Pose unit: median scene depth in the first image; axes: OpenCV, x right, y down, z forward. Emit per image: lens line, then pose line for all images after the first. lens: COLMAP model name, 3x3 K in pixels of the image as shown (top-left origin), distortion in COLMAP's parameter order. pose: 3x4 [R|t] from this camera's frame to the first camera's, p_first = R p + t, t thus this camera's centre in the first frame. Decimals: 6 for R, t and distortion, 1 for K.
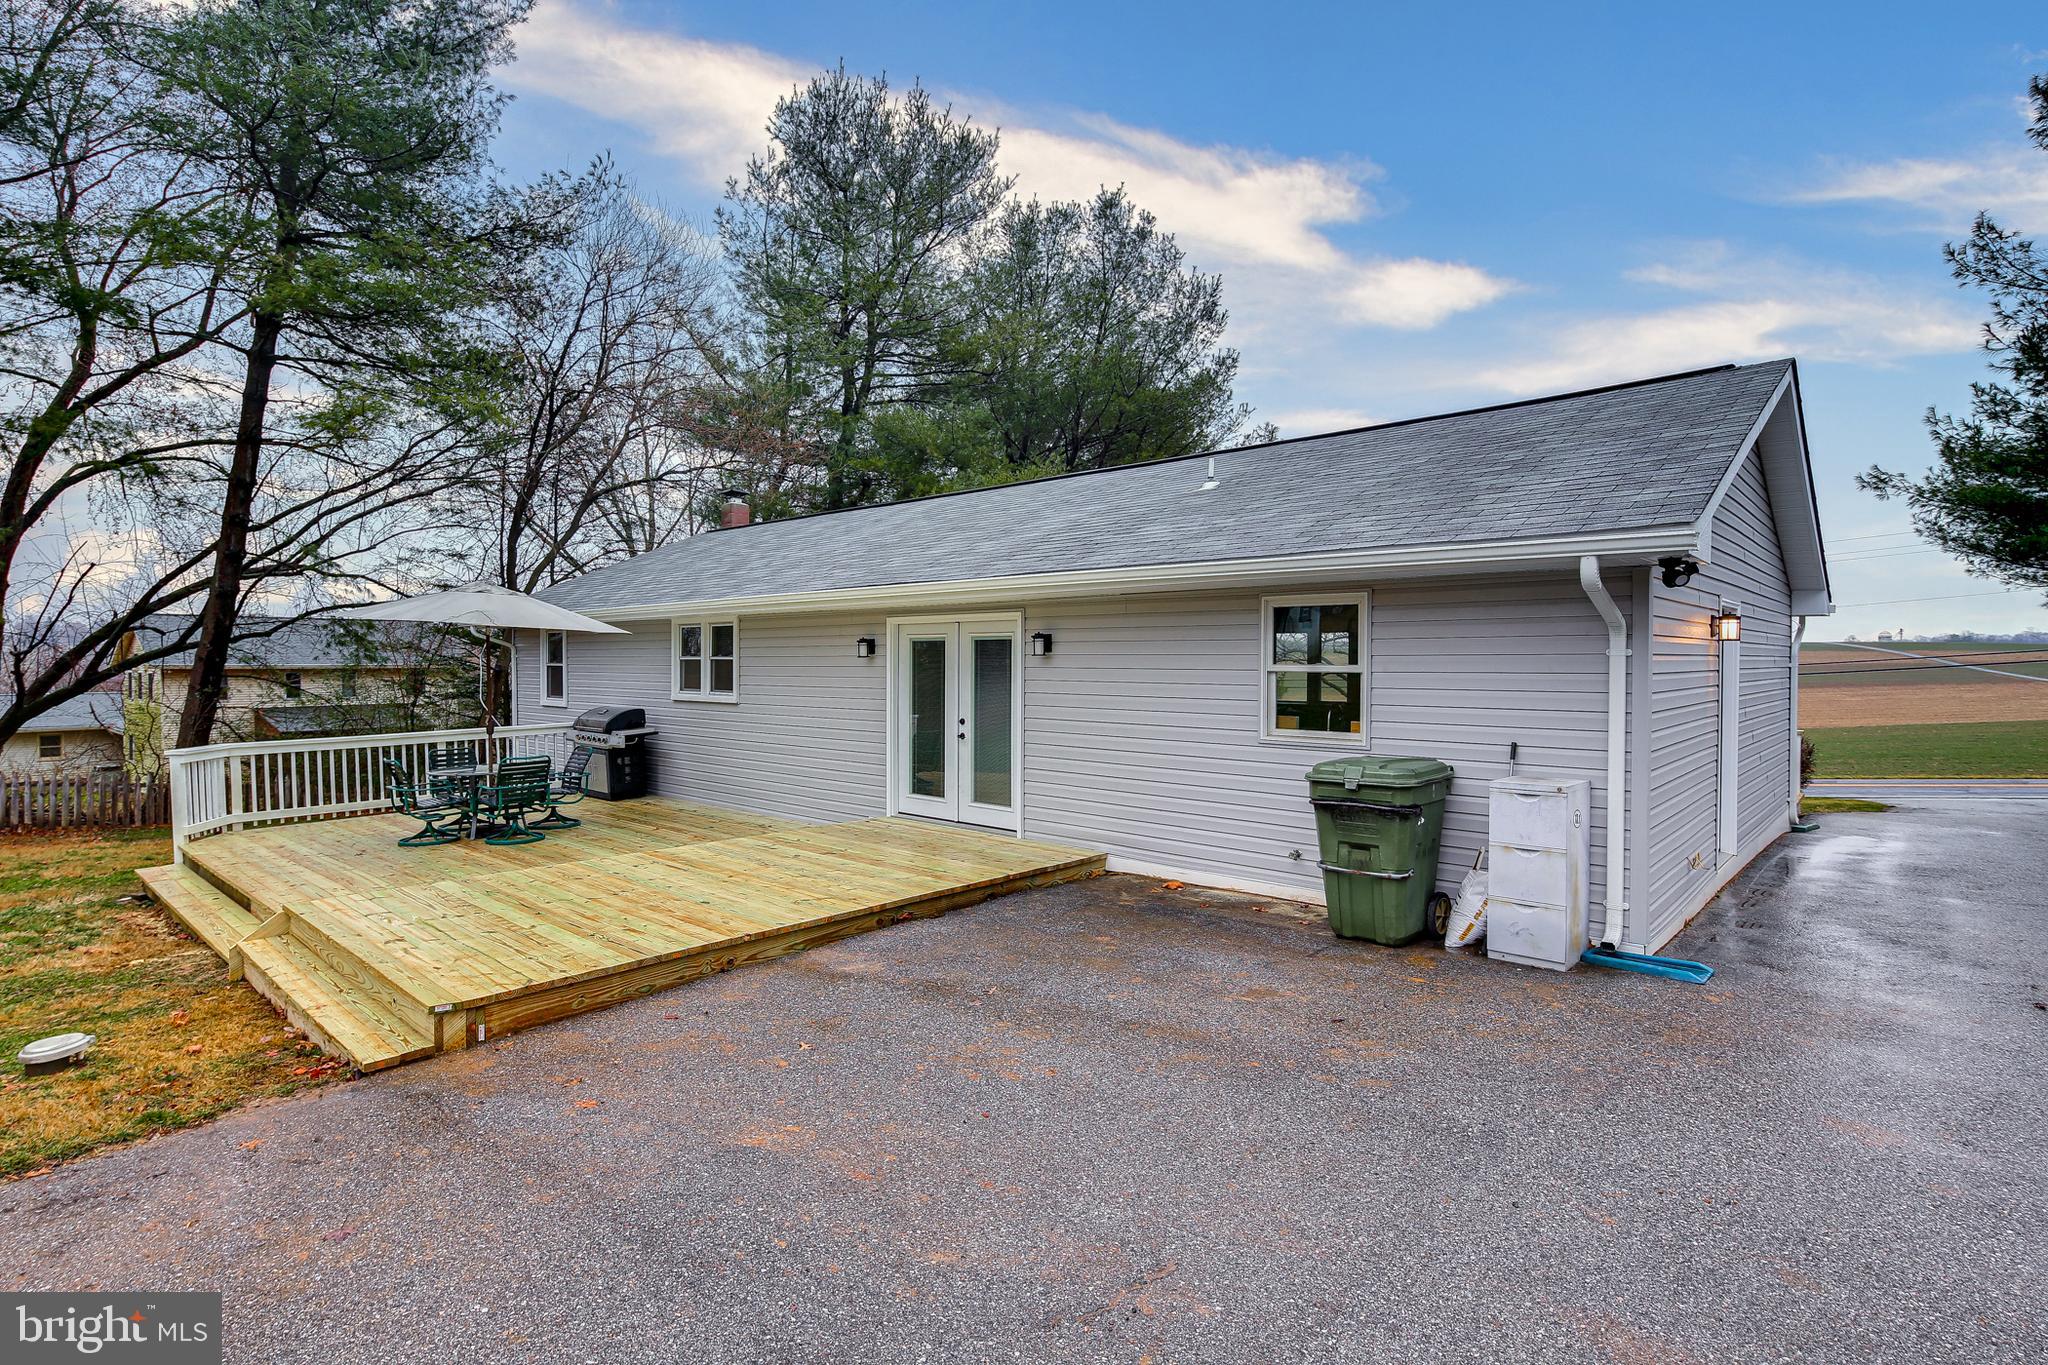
lens RADIAL K [[995.2, 0, 1016.2], [0, 995.2, 688.2], [0, 0, 1]] dist [0.001187, -0.001109]
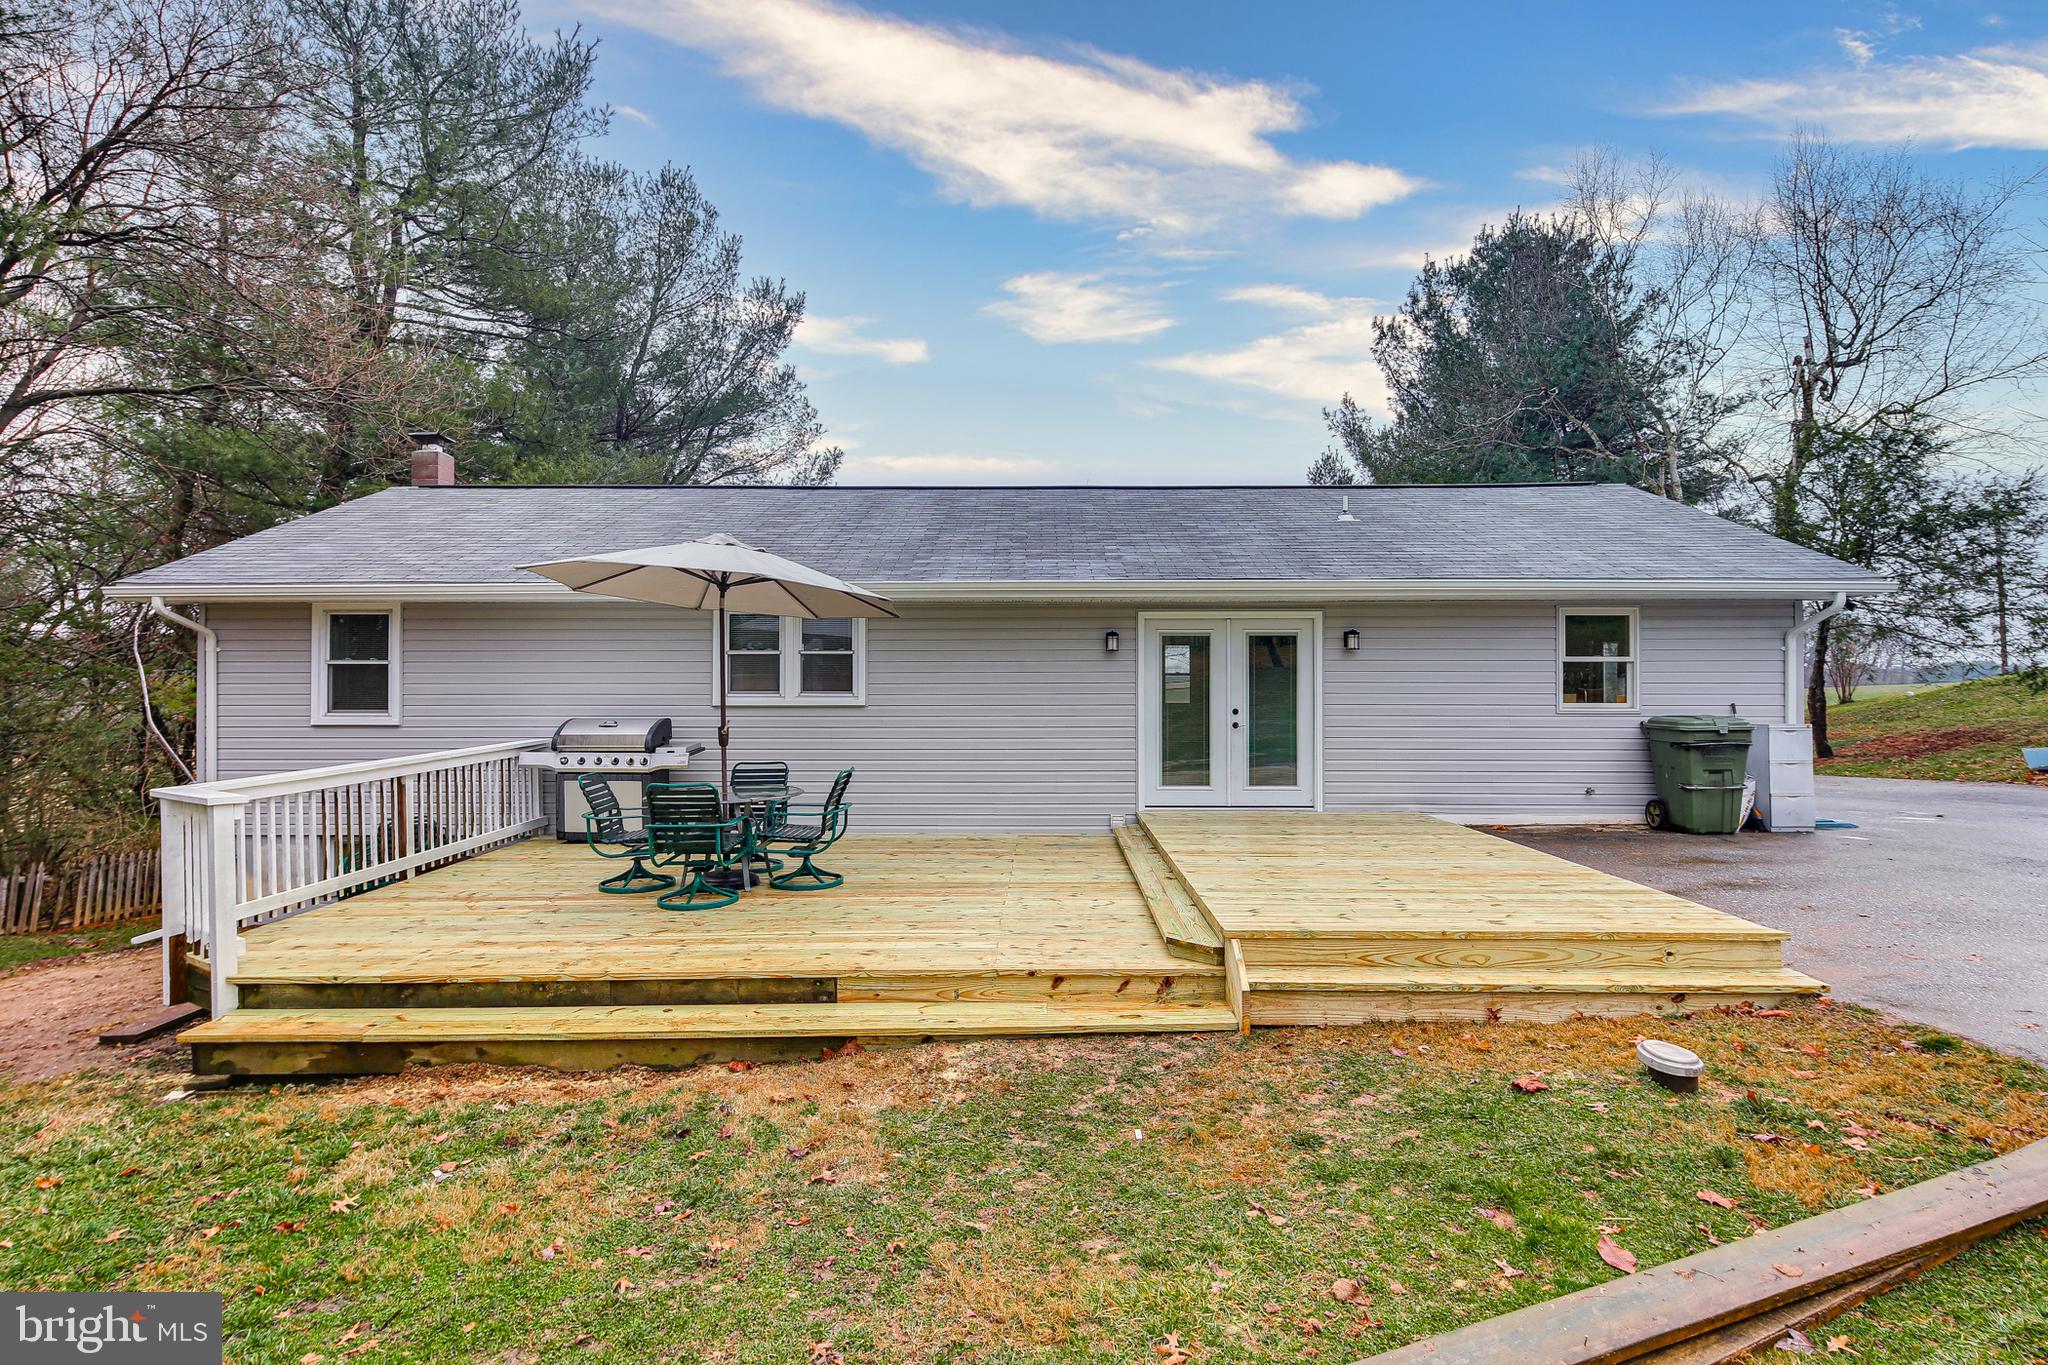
lens RADIAL K [[995.2, 0, 1016.2], [0, 995.2, 688.2], [0, 0, 1]] dist [0.001187, -0.001109]
pose [[0.746045, 0.000027, 0.665896, -0.924517], [0.019094, 0.999588, -0.021433, 0.026391], [-0.665622, 0.028705, 0.745737, 0.351510]]
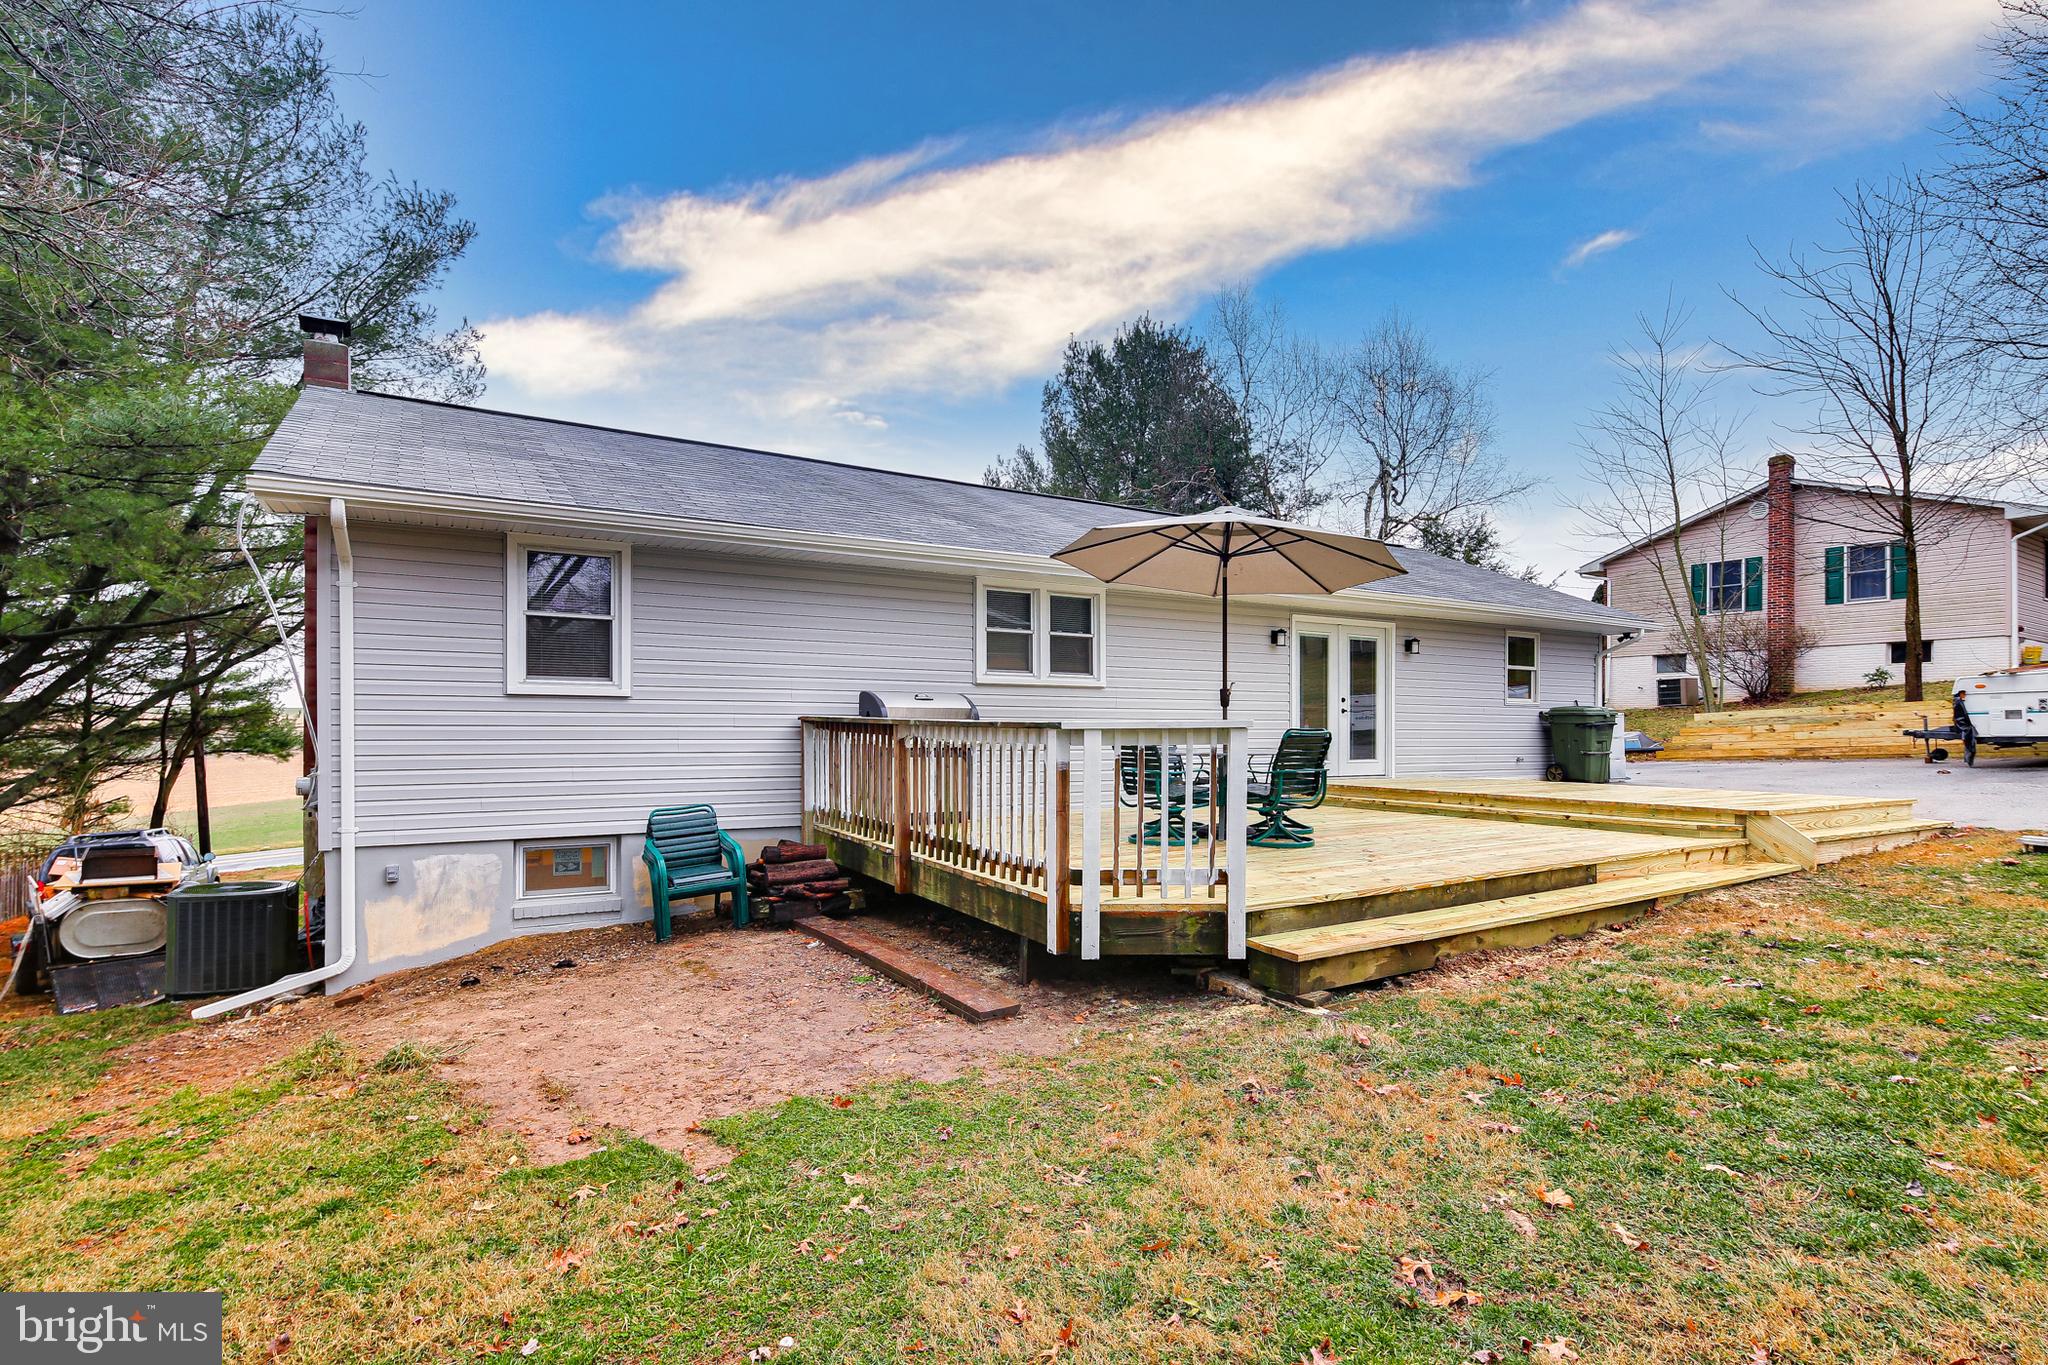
lens RADIAL K [[1006.6, 0, 1024.5], [0, 1006.6, 729.3], [0, 0, 1]] dist [0.002514, 0.000057]
pose [[0.285697, 0.001489, 0.958319, -1.430393], [0.023704, 0.999682, -0.008620, 0.072595], [-0.958027, 0.025179, 0.285570, 1.005906]]
